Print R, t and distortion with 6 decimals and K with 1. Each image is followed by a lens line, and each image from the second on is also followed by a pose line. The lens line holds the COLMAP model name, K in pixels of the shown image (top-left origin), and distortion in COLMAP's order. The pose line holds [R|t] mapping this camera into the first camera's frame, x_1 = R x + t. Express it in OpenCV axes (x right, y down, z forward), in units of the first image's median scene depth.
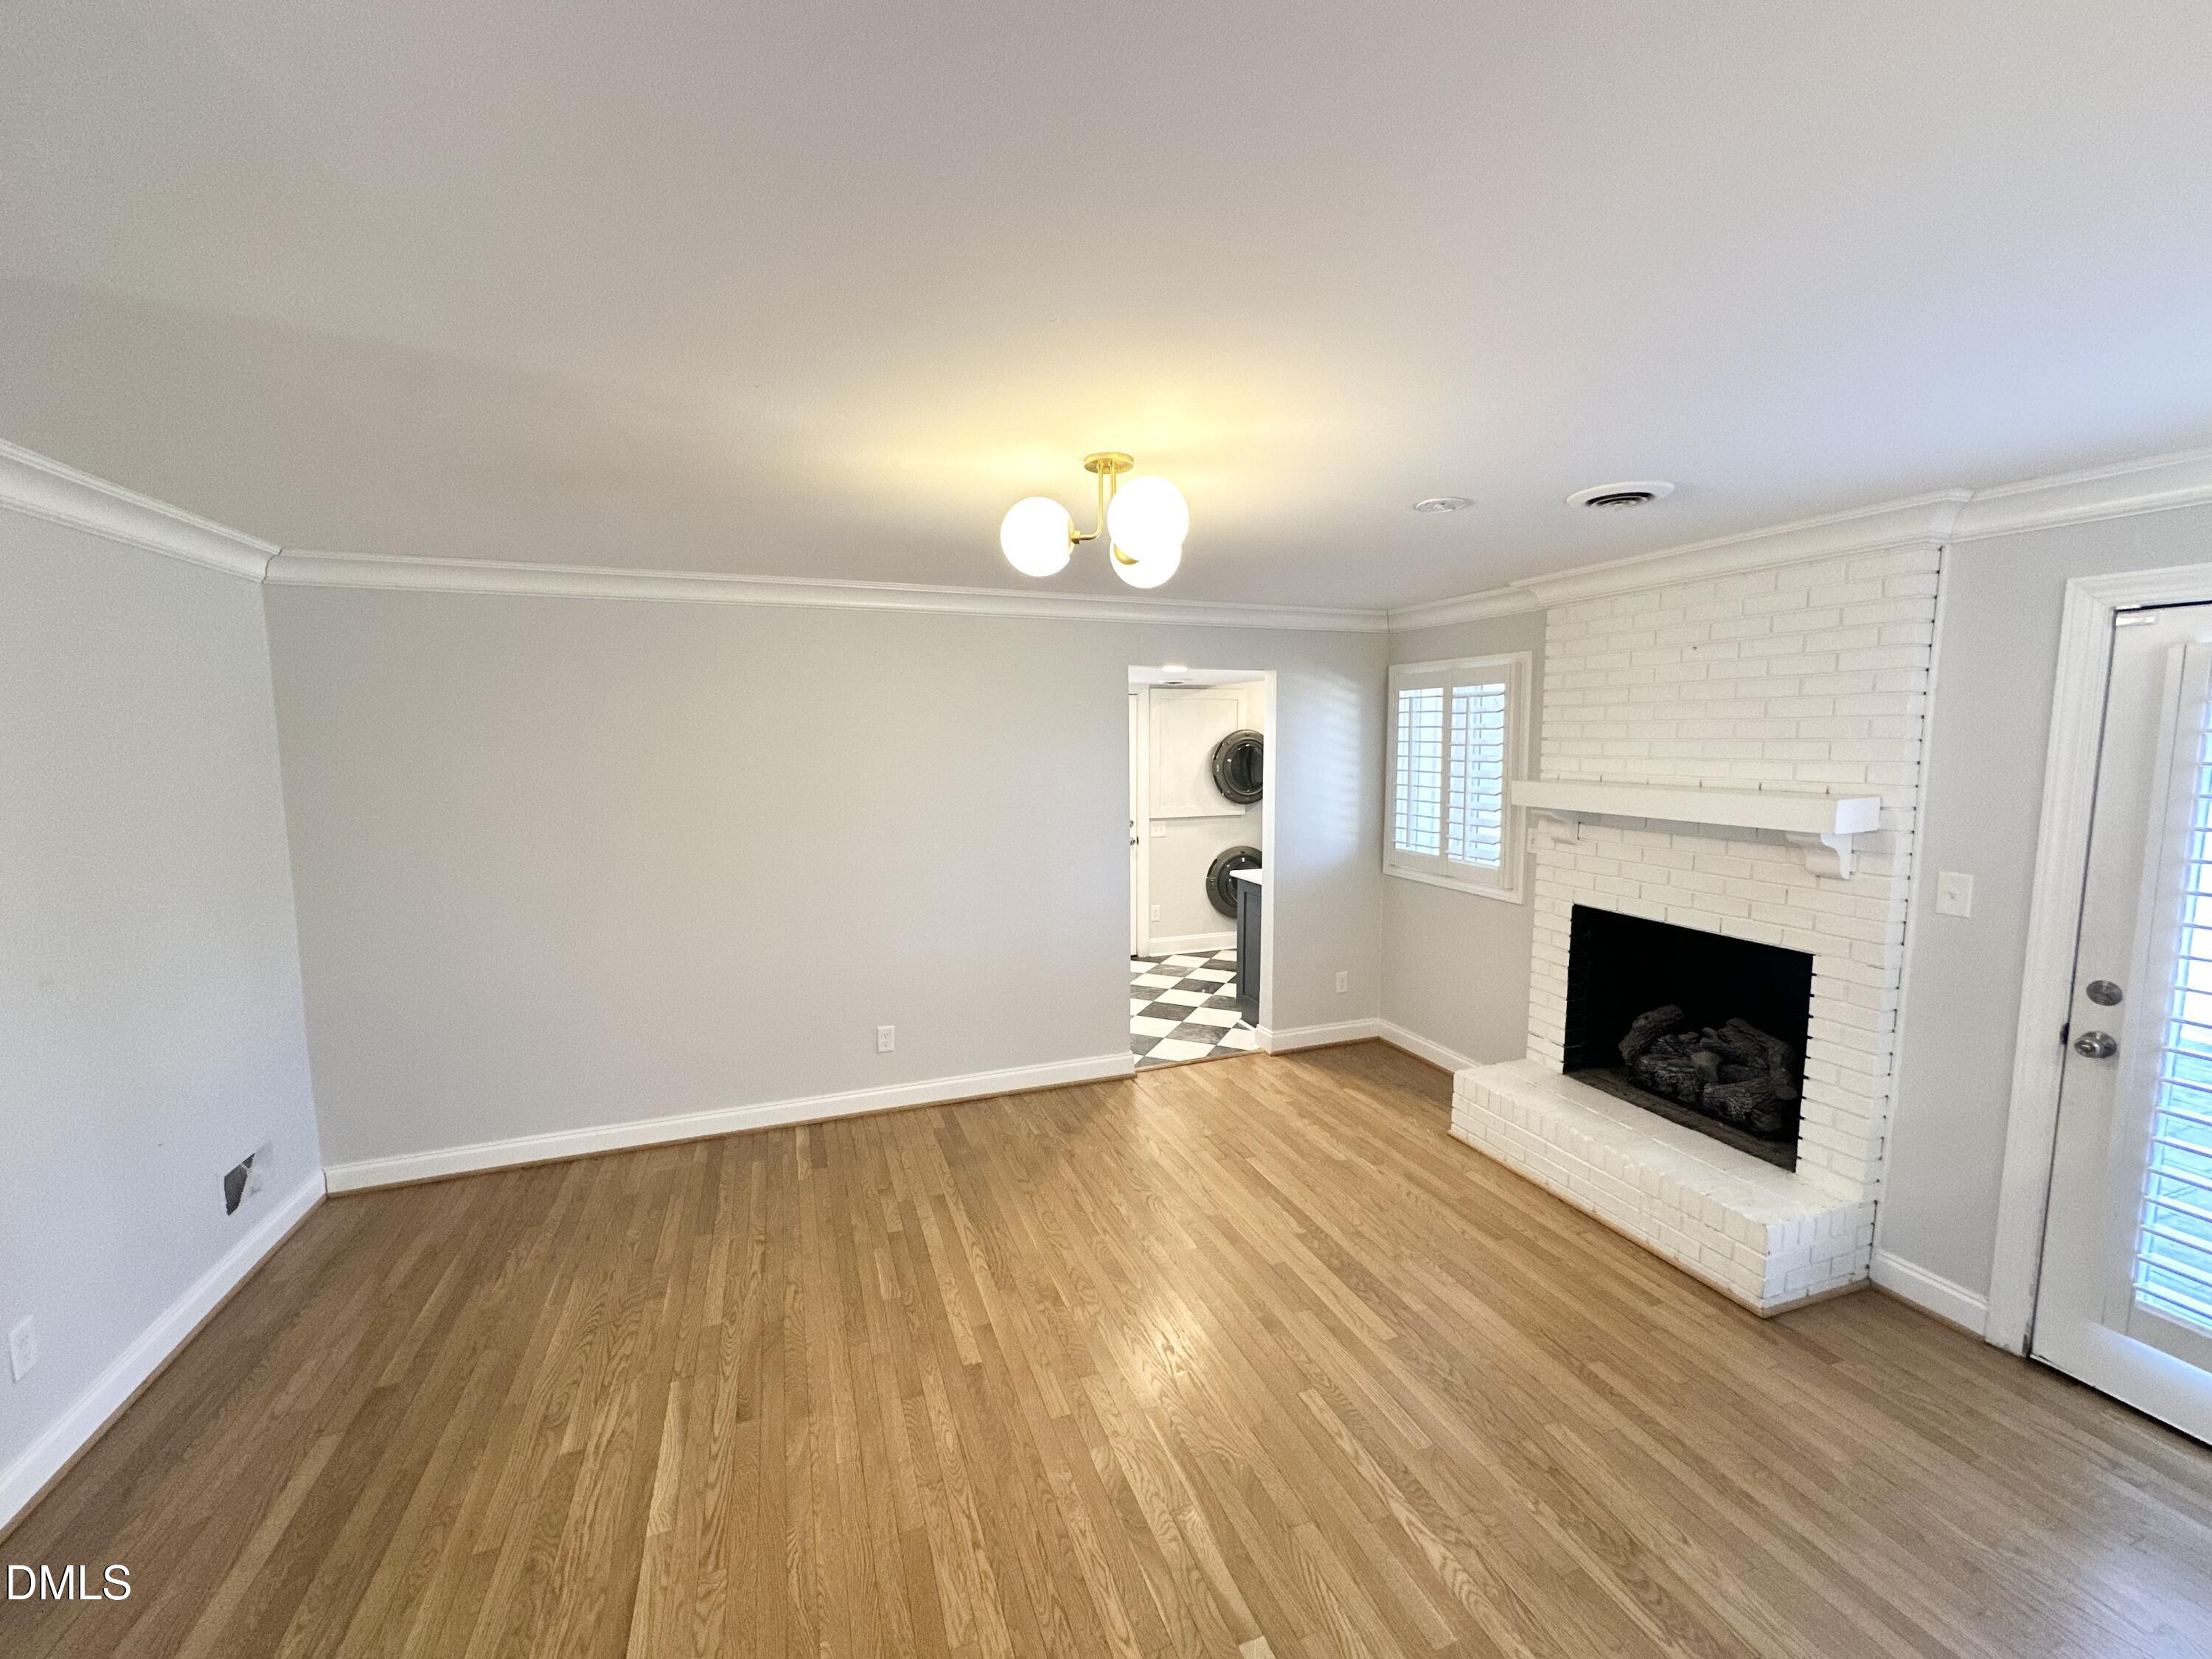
lens RADIAL K [[882.6, 0, 1101.9], [0, 882.6, 827.6], [0, 0, 1]] dist [0.000388, 0.000332]
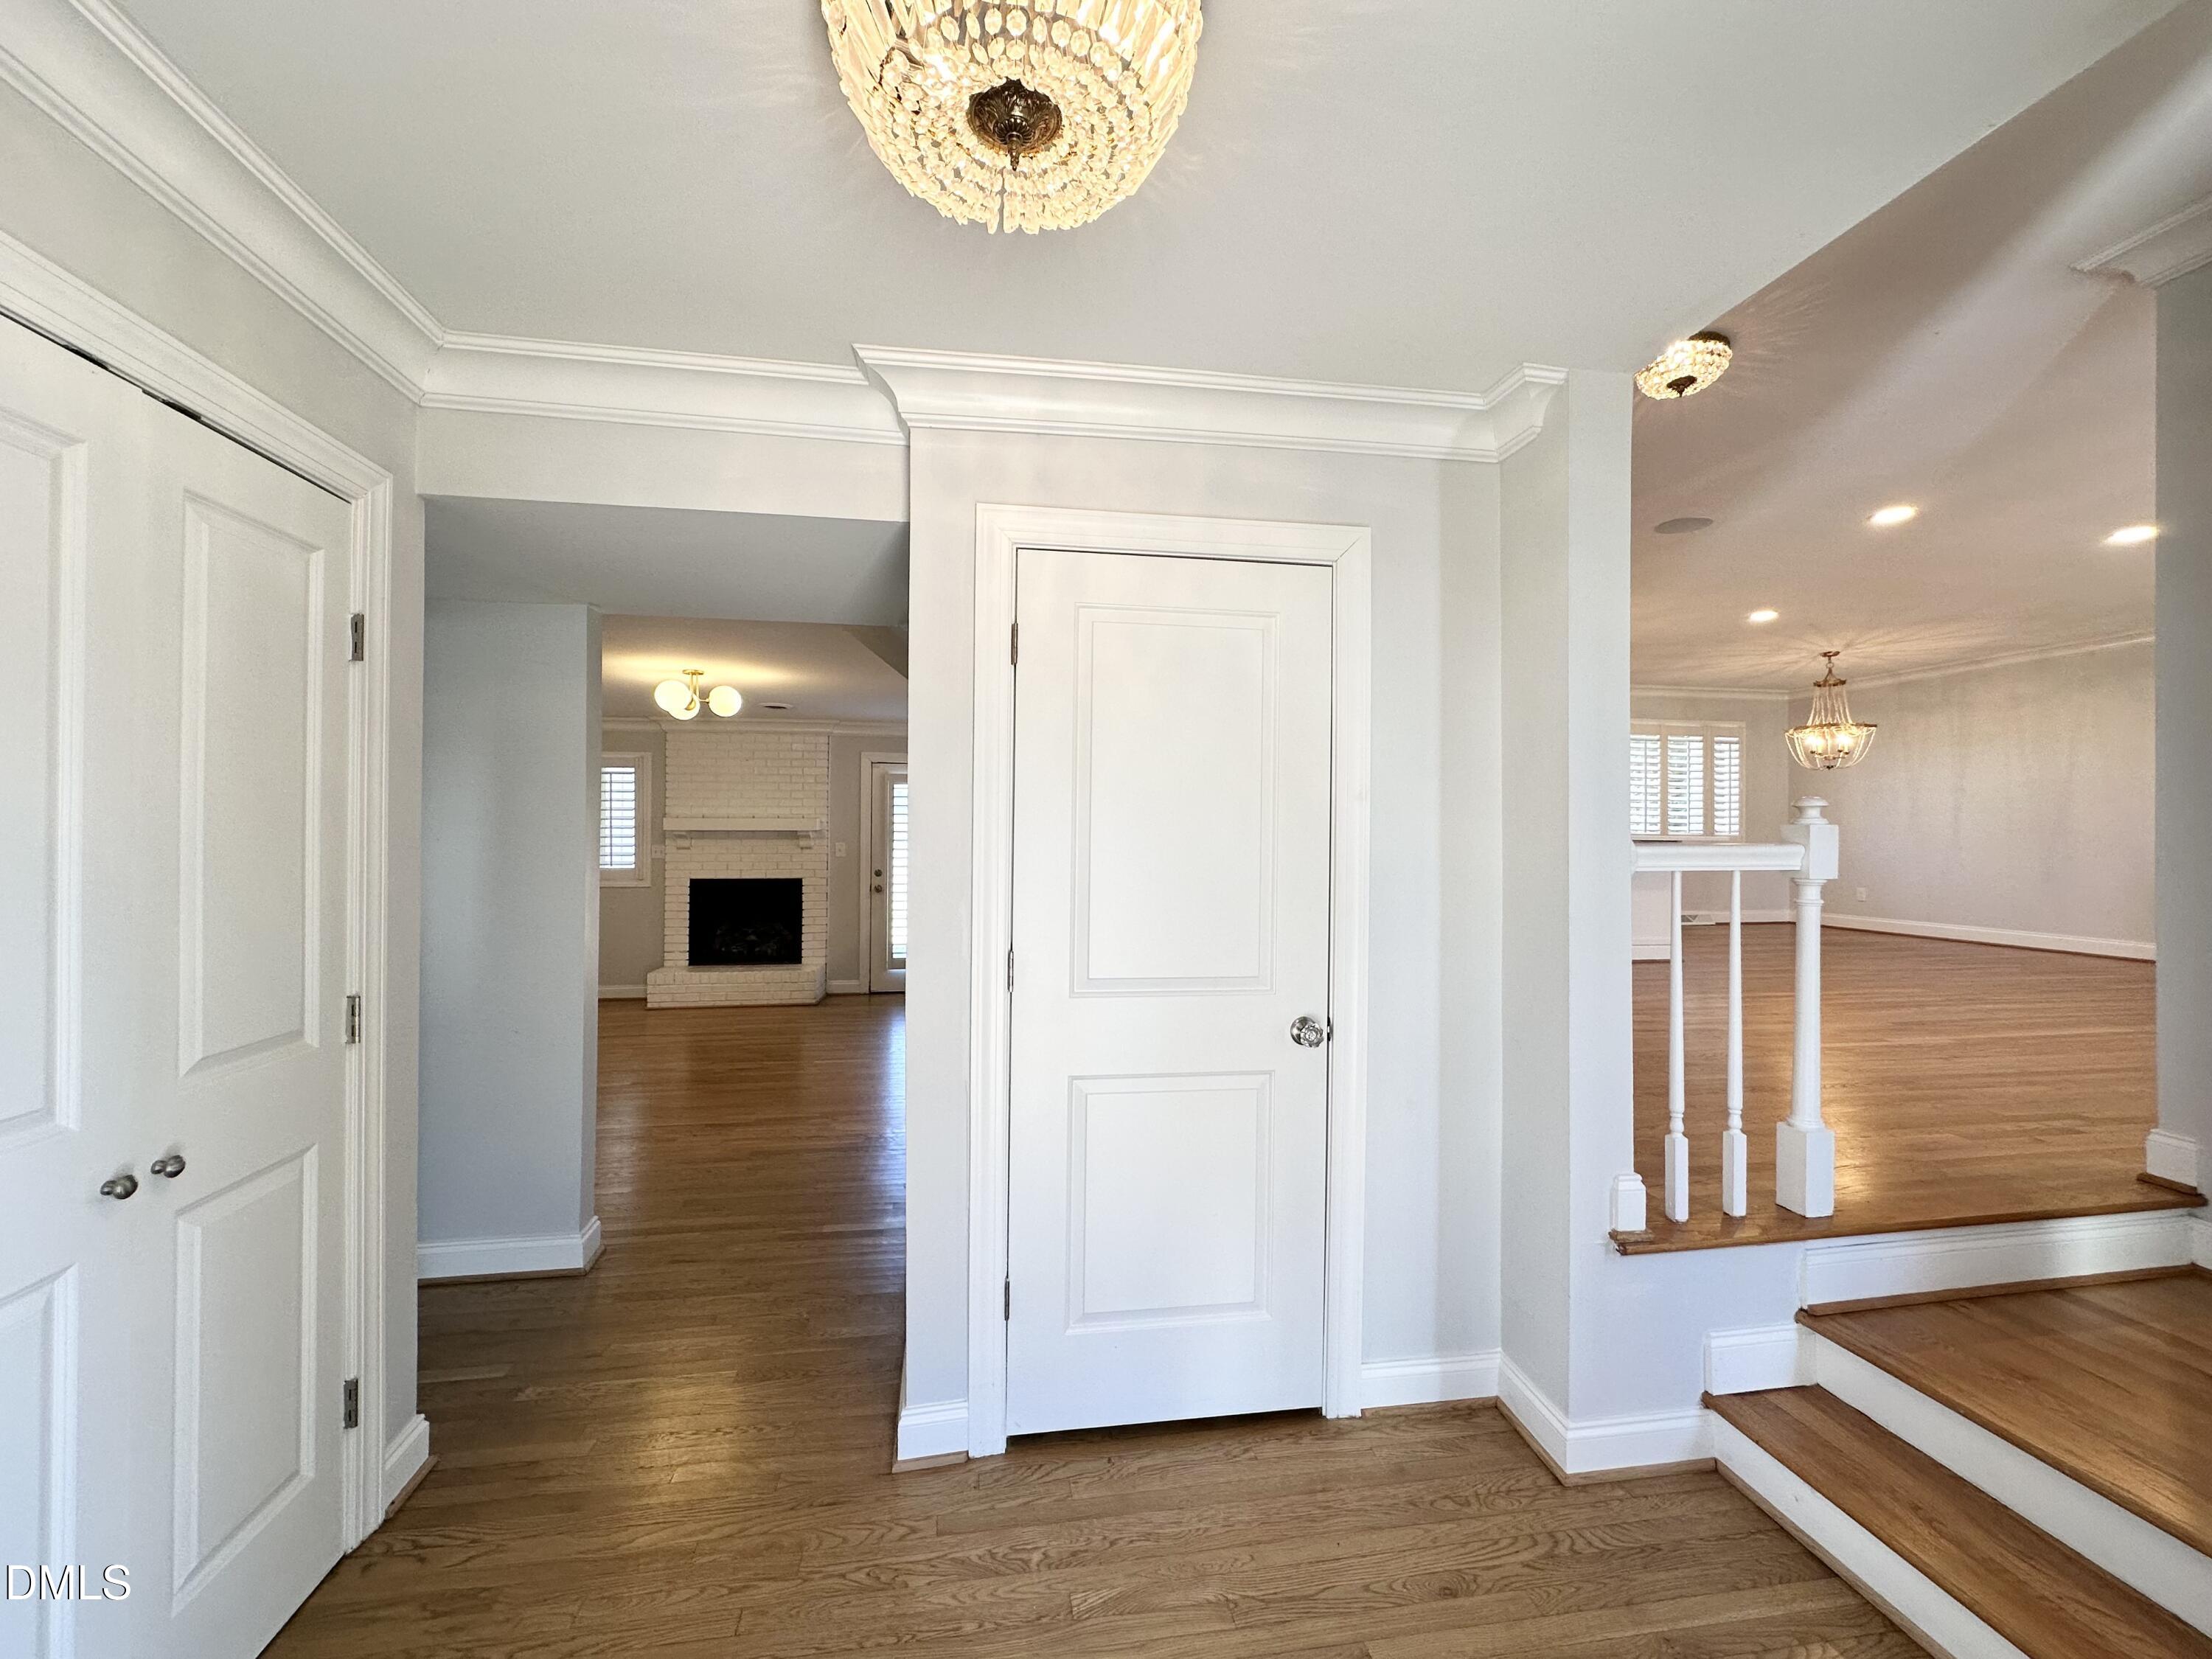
lens RADIAL K [[884.7, 0, 1104.1], [0, 884.7, 826.5], [0, 0, 1]] dist [-0.002117, 0.000606]
pose [[0.199559, 0.011028, 0.979824, -1.486605], [0.097876, 0.994712, -0.031130, 0.145036], [-0.974985, 0.102113, 0.197424, -0.397941]]
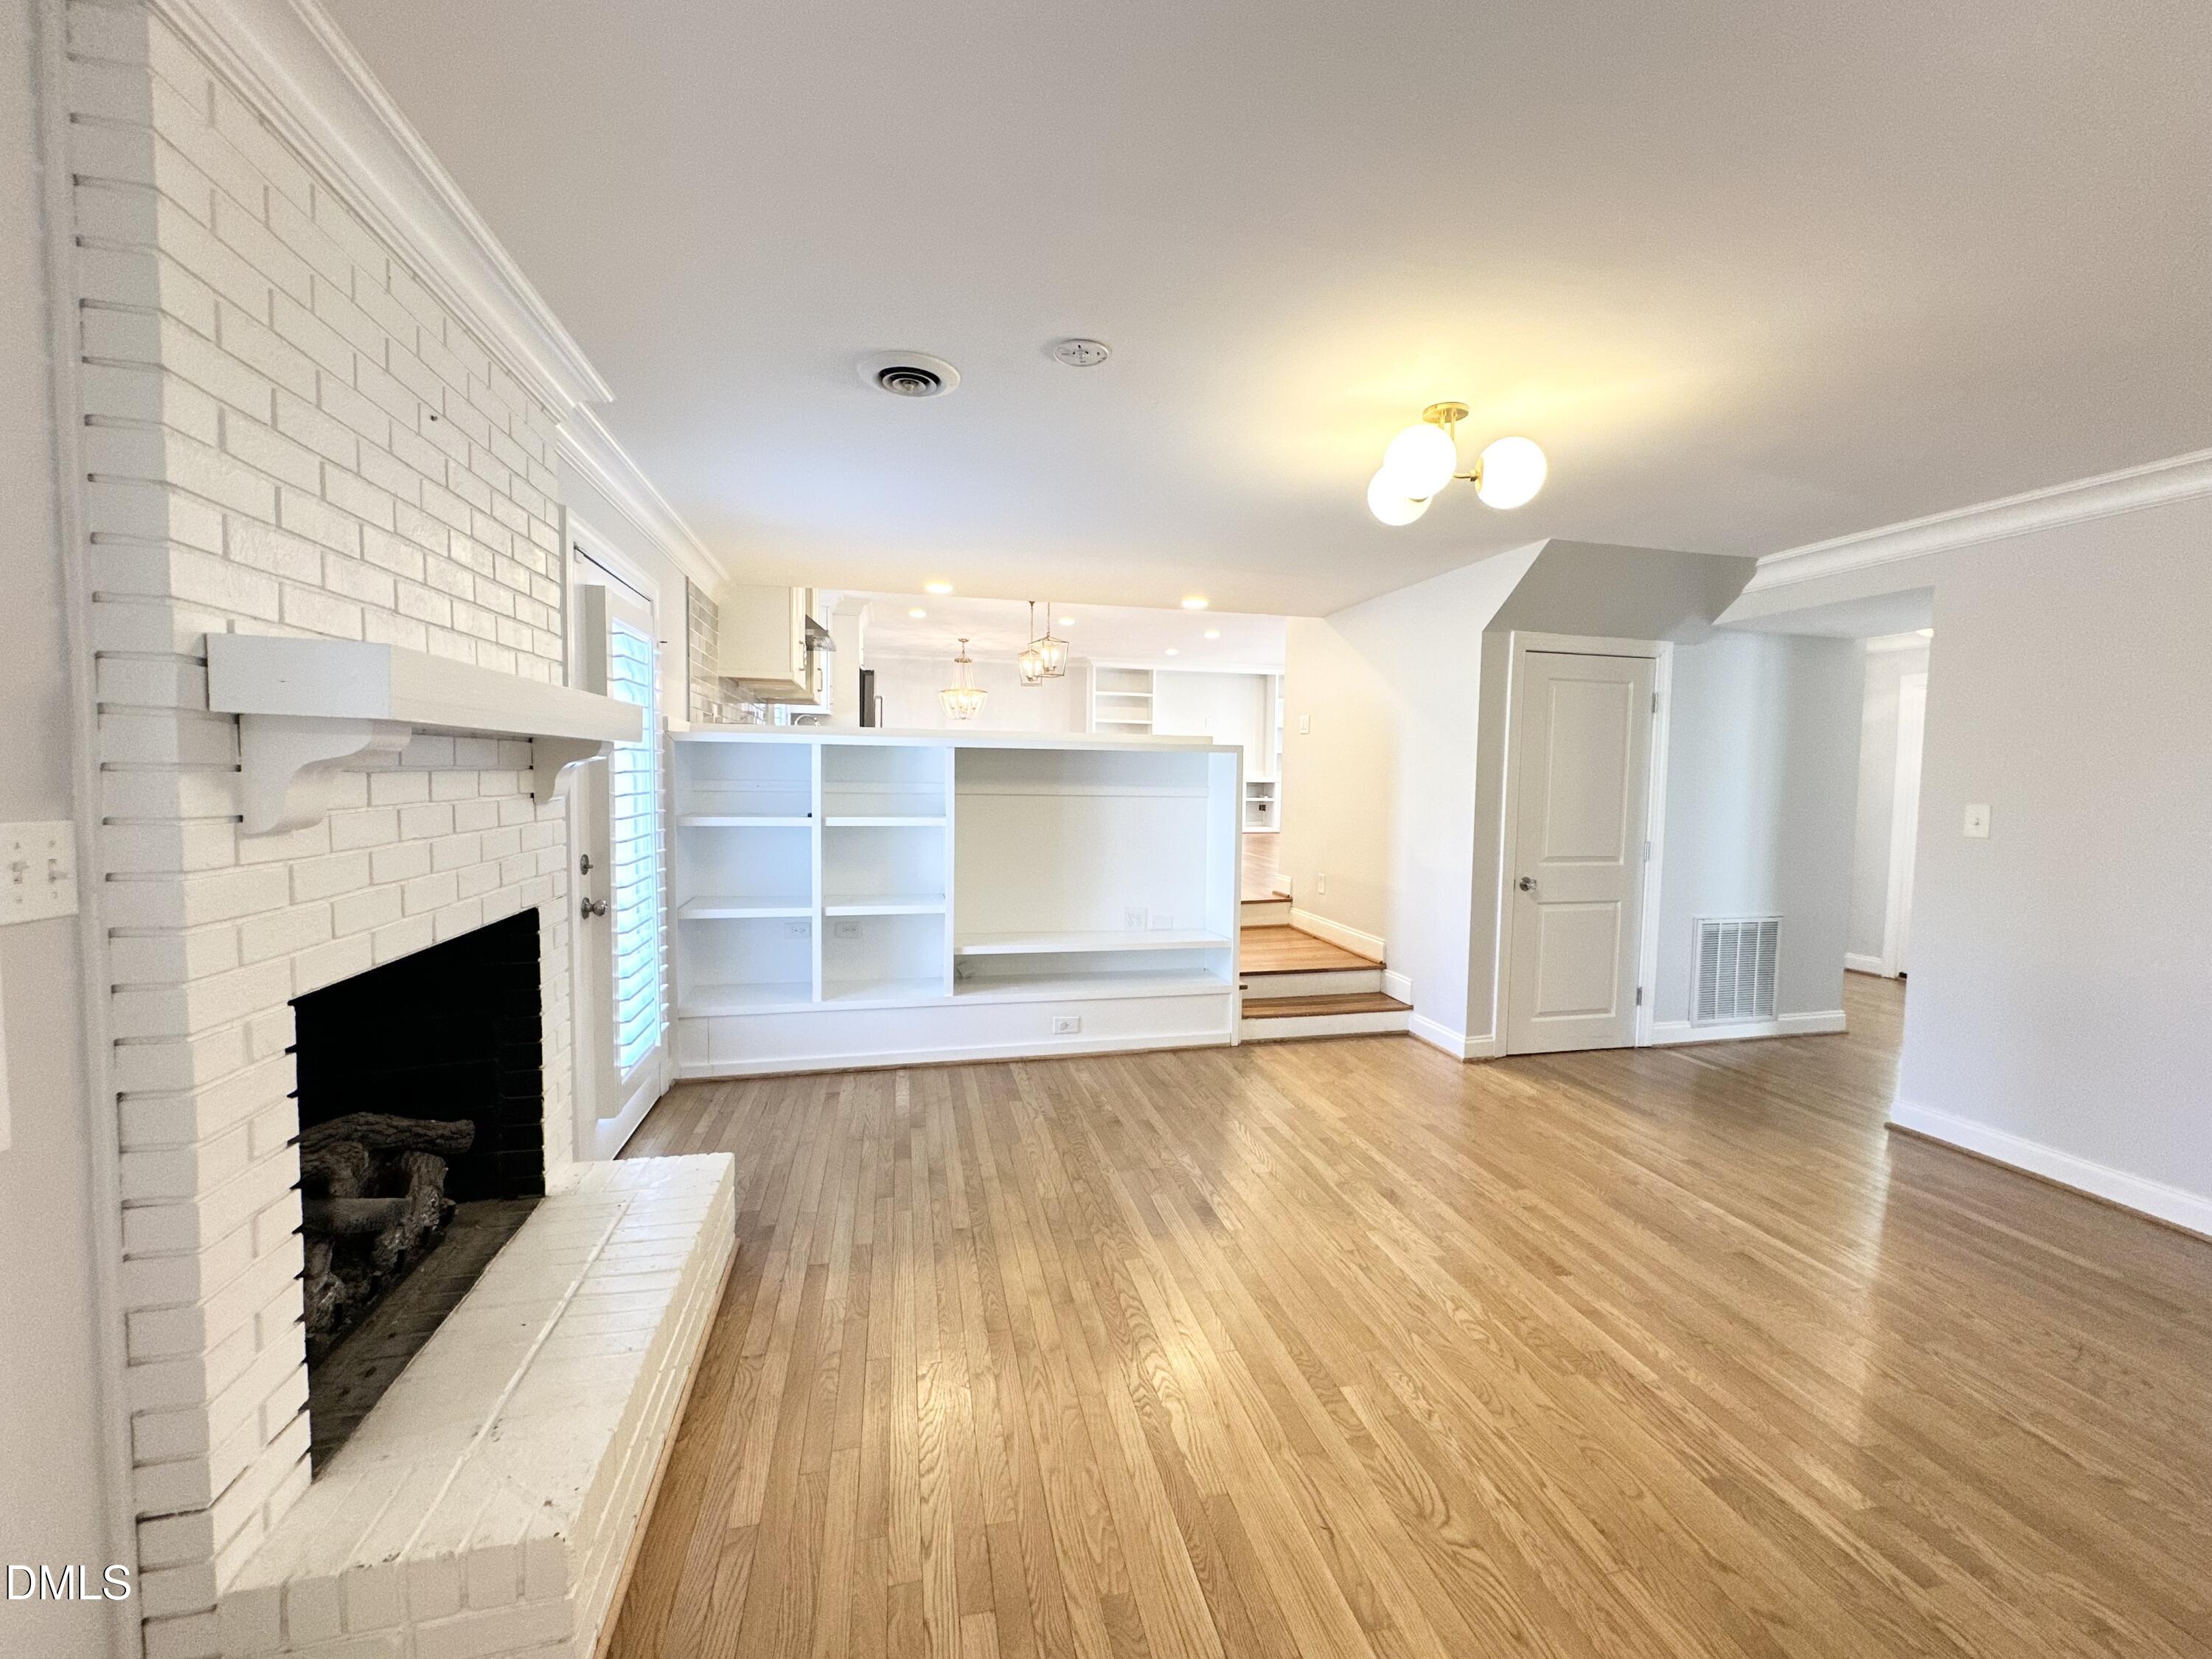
lens RADIAL K [[882.6, 0, 1101.9], [0, 882.6, 827.6], [0, 0, 1]] dist [0.000388, 0.000332]
pose [[-0.991593, -0.019200, 0.127967, 0.194980], [0.002531, 0.985863, 0.167534, -0.048522], [-0.129375, 0.166449, -0.977526, 1.500230]]
